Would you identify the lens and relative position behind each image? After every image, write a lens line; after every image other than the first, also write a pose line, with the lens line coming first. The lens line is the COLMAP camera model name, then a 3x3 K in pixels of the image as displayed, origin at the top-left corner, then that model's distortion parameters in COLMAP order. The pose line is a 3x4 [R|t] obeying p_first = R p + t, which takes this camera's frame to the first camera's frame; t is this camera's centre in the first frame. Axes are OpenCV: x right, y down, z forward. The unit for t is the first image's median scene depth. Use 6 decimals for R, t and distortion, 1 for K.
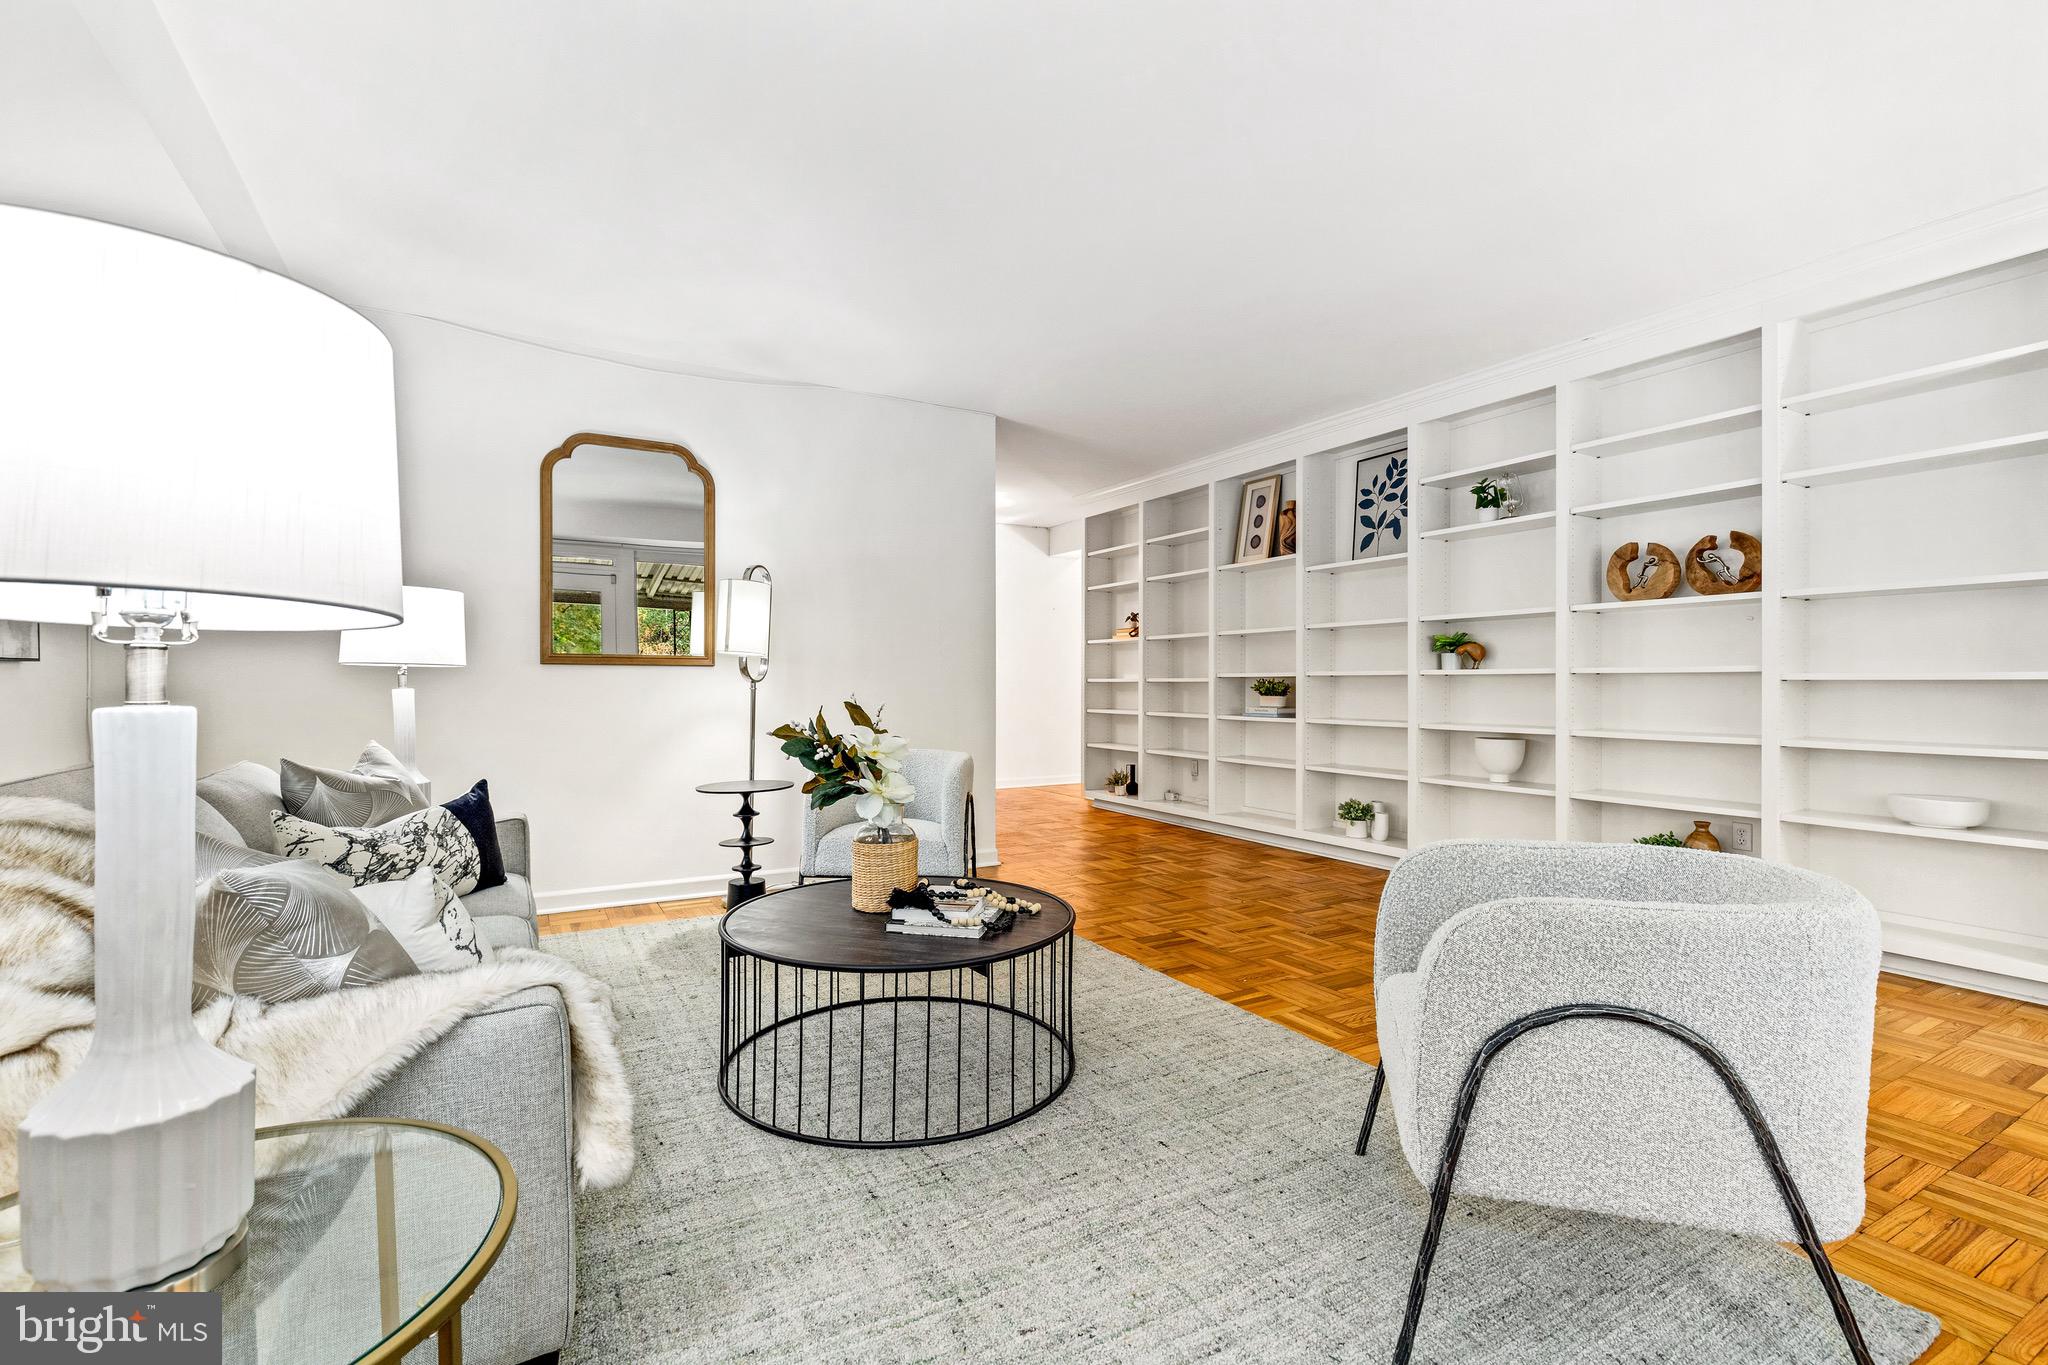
lens RADIAL K [[916.8, 0, 1022.4], [0, 916.8, 683.6], [0, 0, 1]] dist [-0.001765, -0.000639]
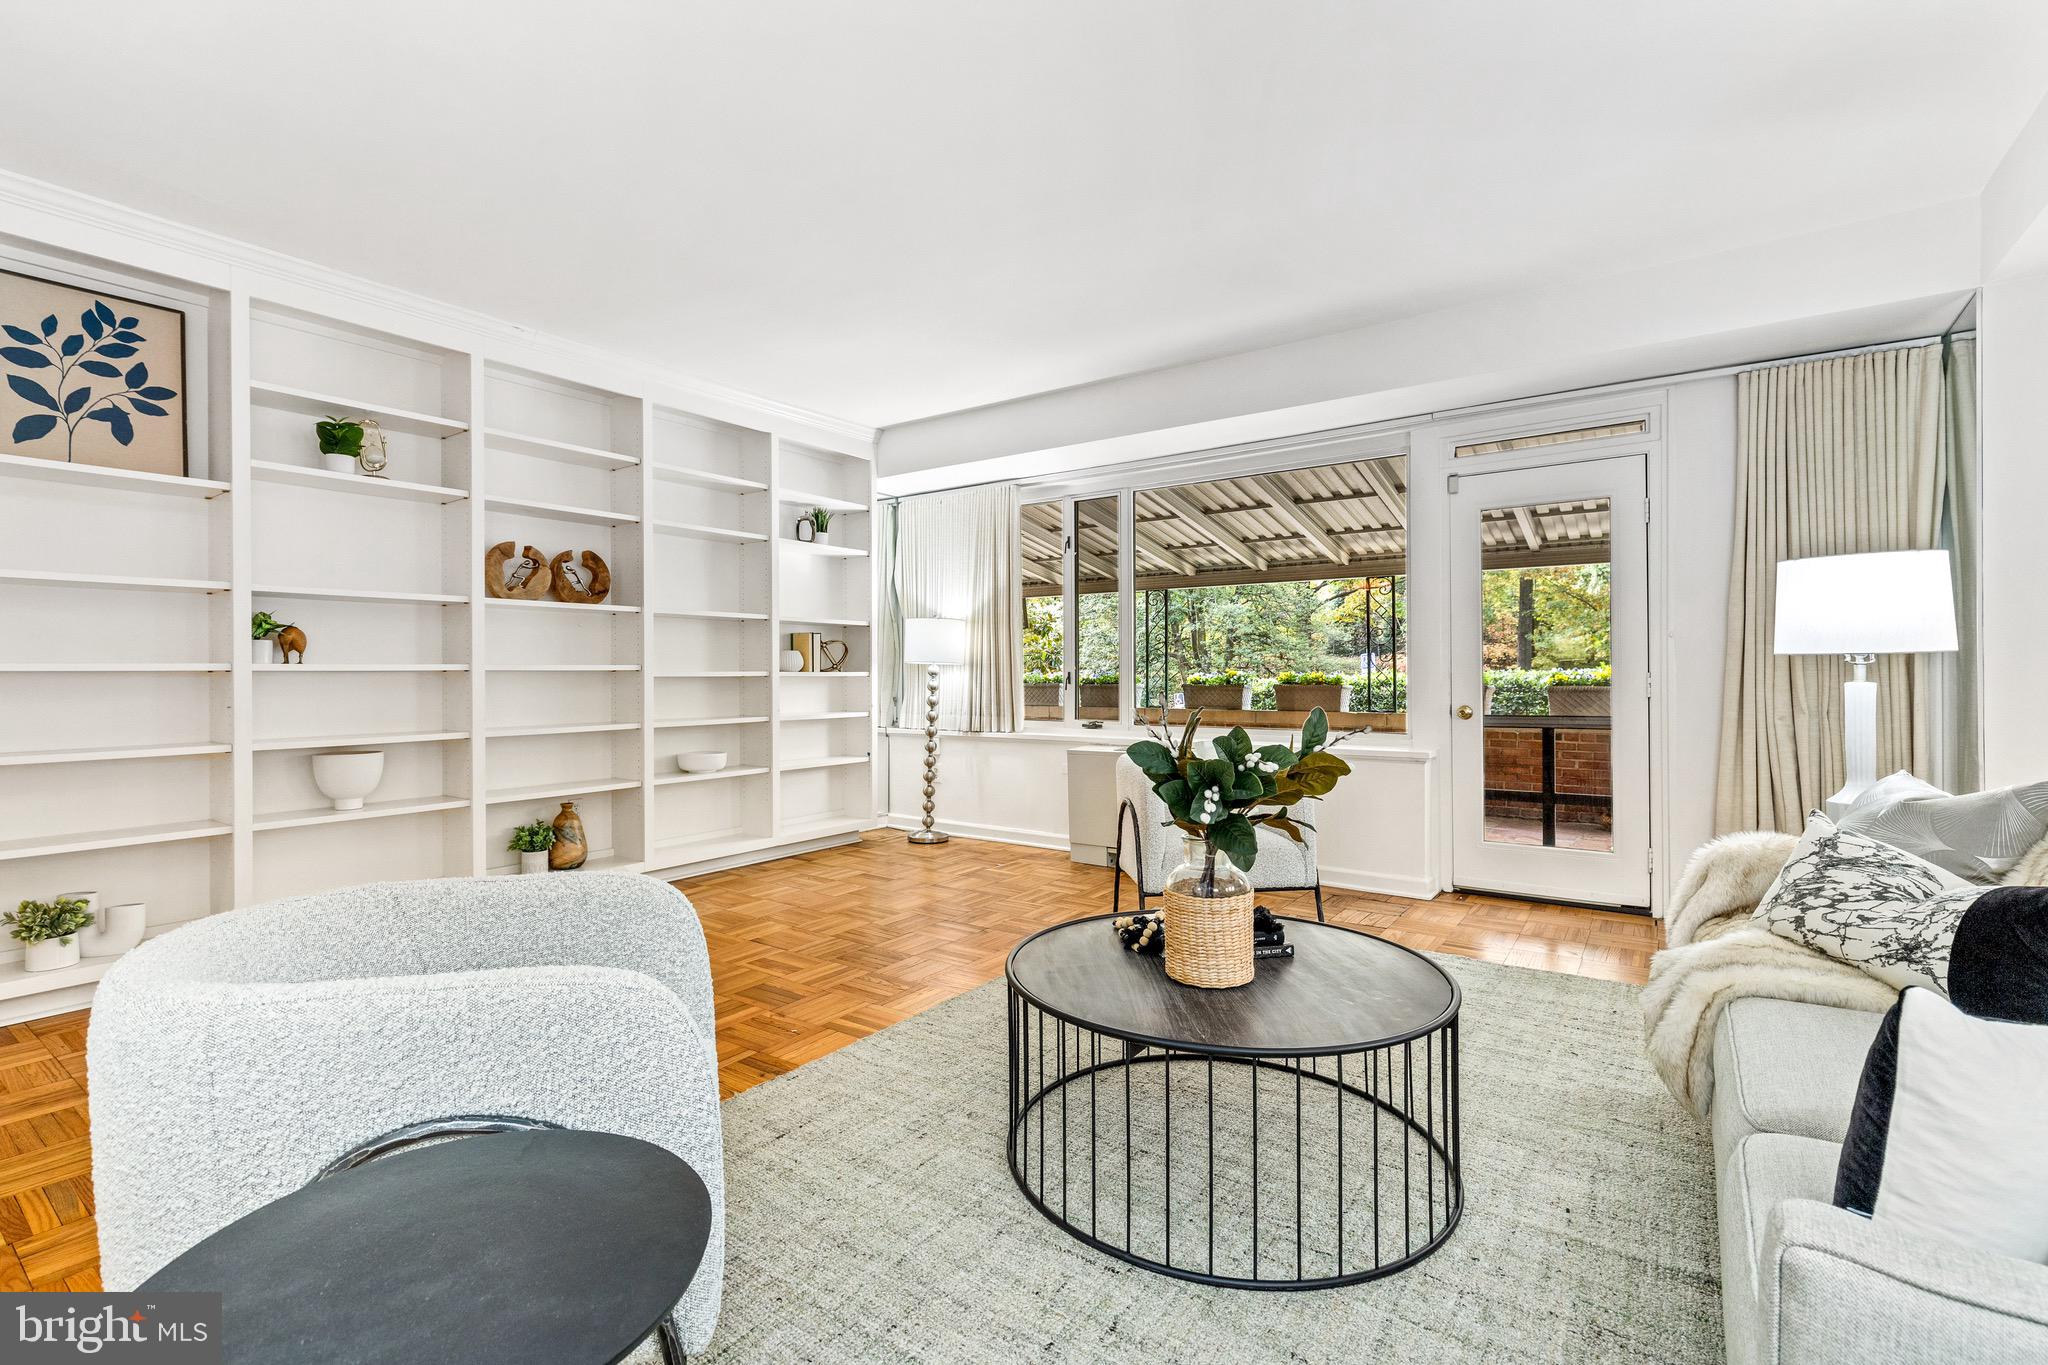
lens RADIAL K [[916.8, 0, 1026.7], [0, 916.8, 678.4], [0, 0, 1]] dist [-0.001765, -0.000639]
pose [[-0.423138, -0.001094, 0.906065, -0.489401], [0.007108, 0.999964, 0.004527, -0.004238], [-0.906037, 0.008355, -0.423115, 0.919777]]
